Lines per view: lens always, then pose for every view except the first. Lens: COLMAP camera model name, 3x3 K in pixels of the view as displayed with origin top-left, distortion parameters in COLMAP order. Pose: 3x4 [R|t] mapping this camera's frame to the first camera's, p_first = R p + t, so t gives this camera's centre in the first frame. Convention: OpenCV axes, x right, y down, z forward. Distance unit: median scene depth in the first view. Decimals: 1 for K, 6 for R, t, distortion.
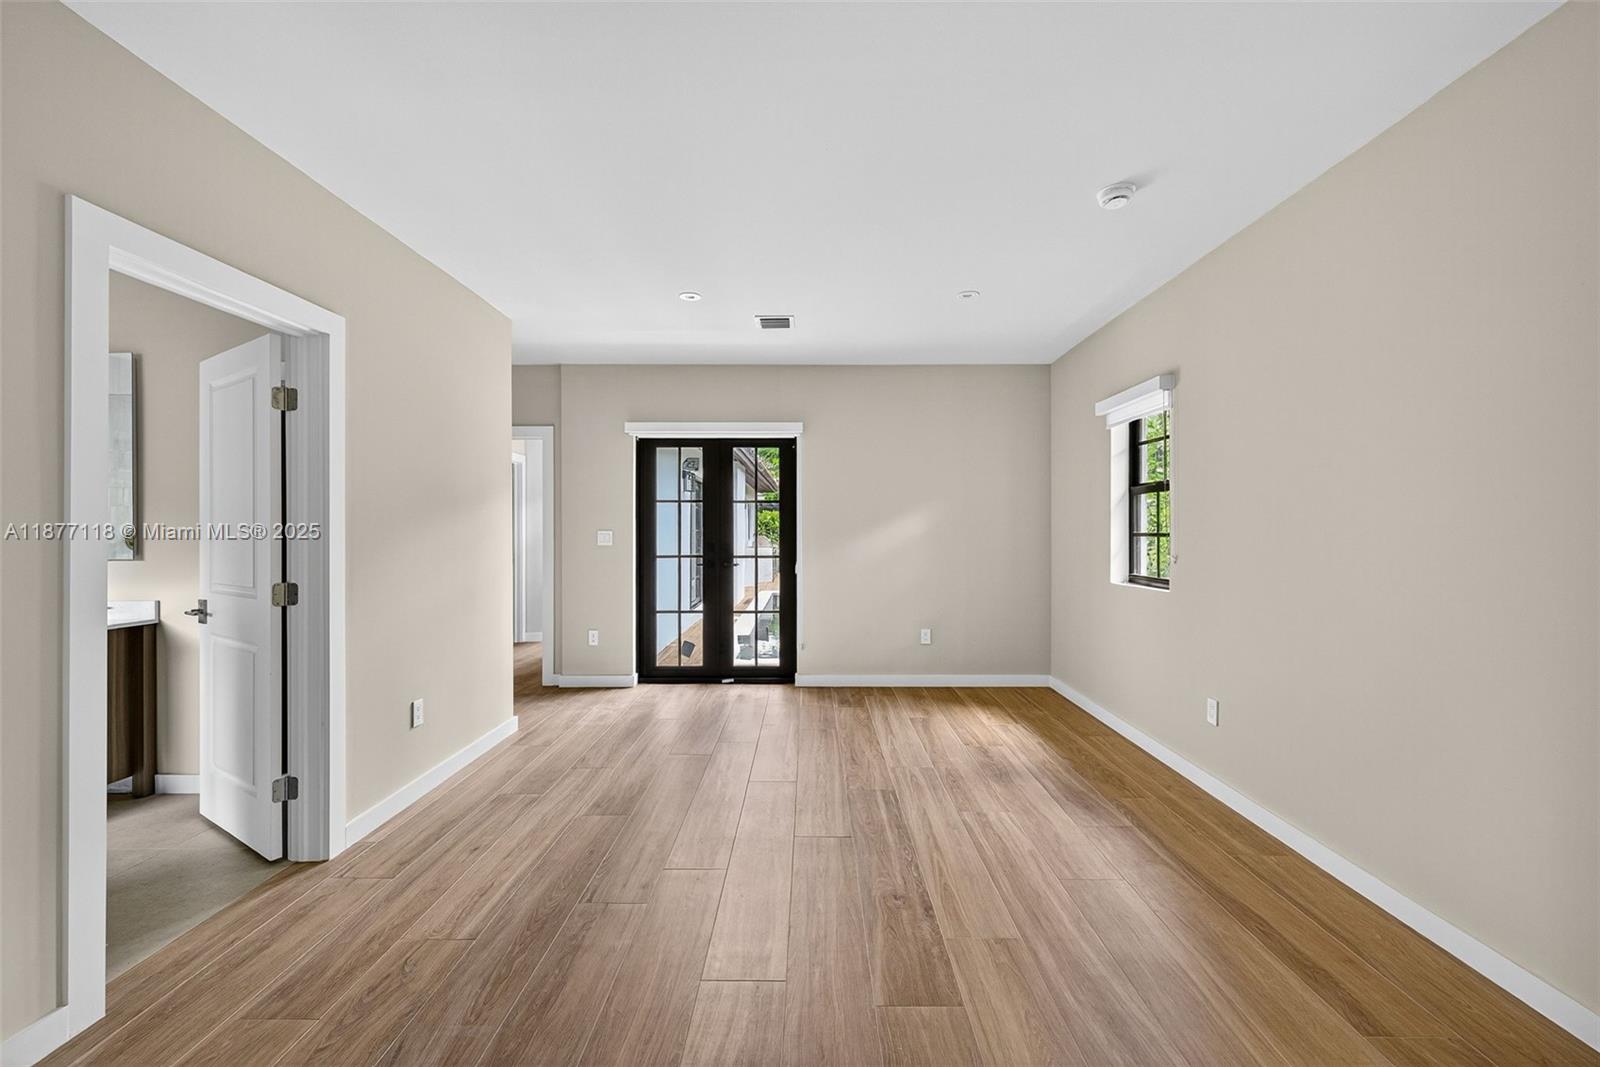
lens RADIAL K [[666.1, 0, 802.3], [0, 666.1, 526.2], [0, 0, 1]] dist [0.018037, -0.007160]
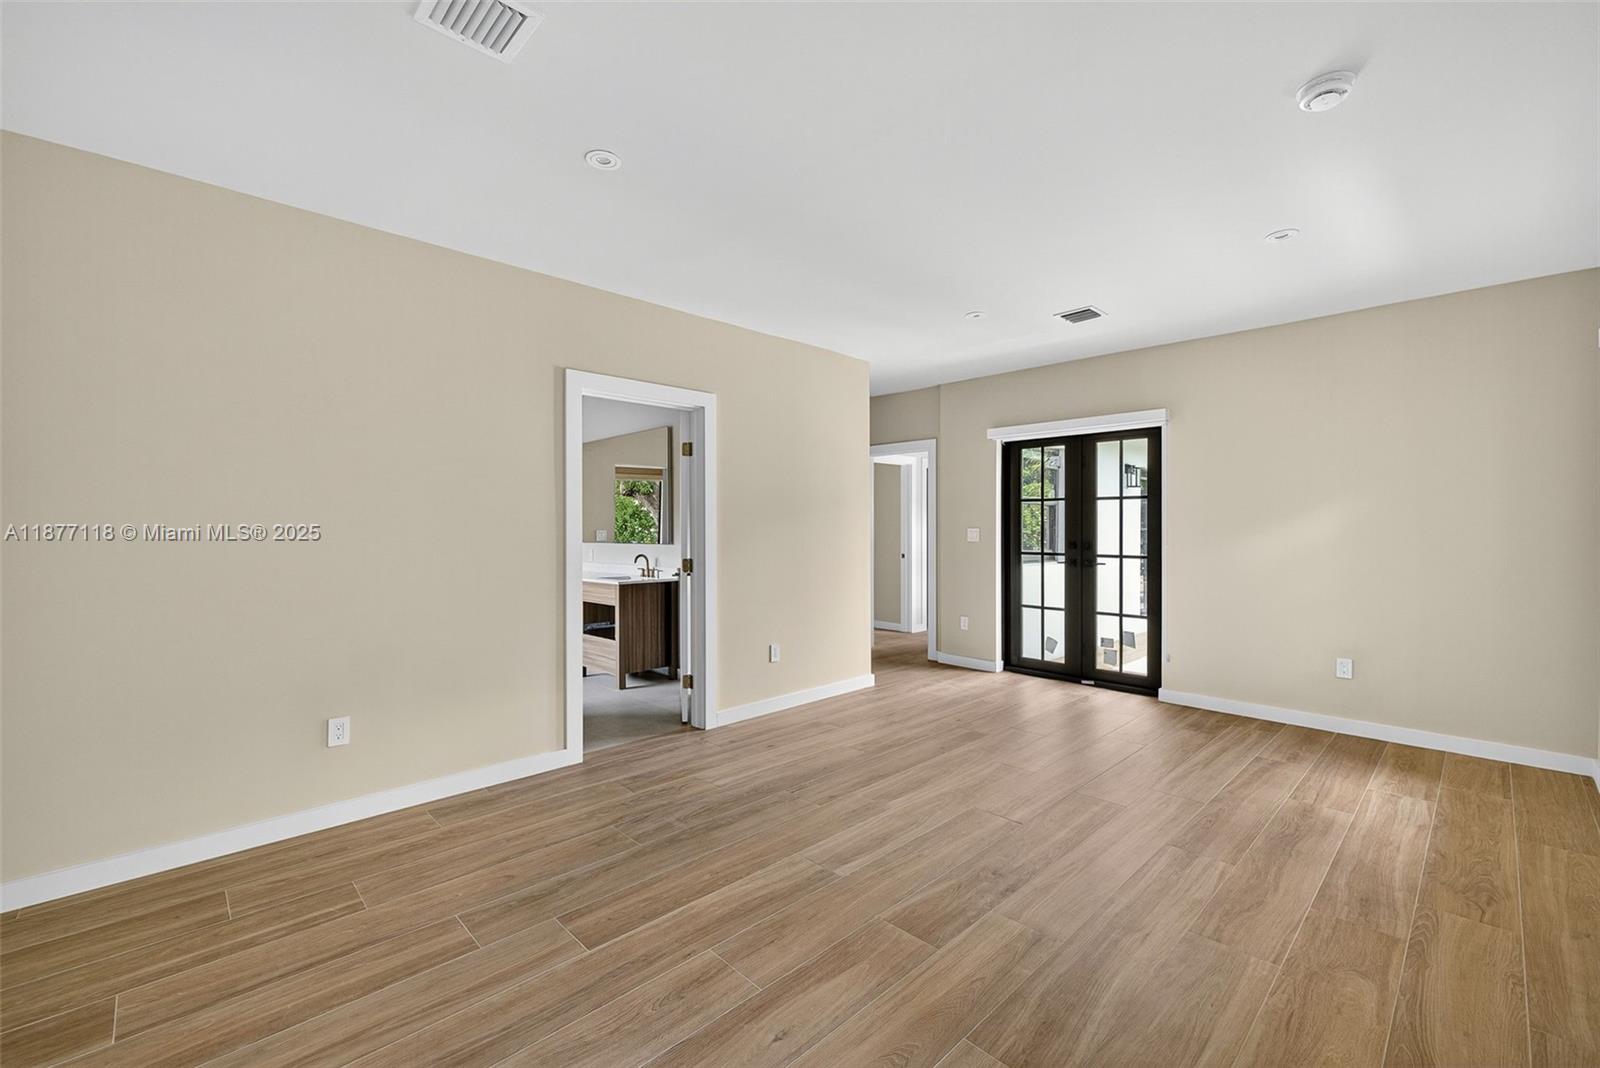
lens RADIAL K [[666.1, 0, 802.3], [0, 666.1, 526.7], [0, 0, 1]] dist [0.018037, -0.007160]
pose [[0.703128, 0.002188, -0.711060, 0.296677], [0.000459, 0.999994, 0.003532, -0.000057], [0.711063, -0.002809, 0.703123, 0.015057]]
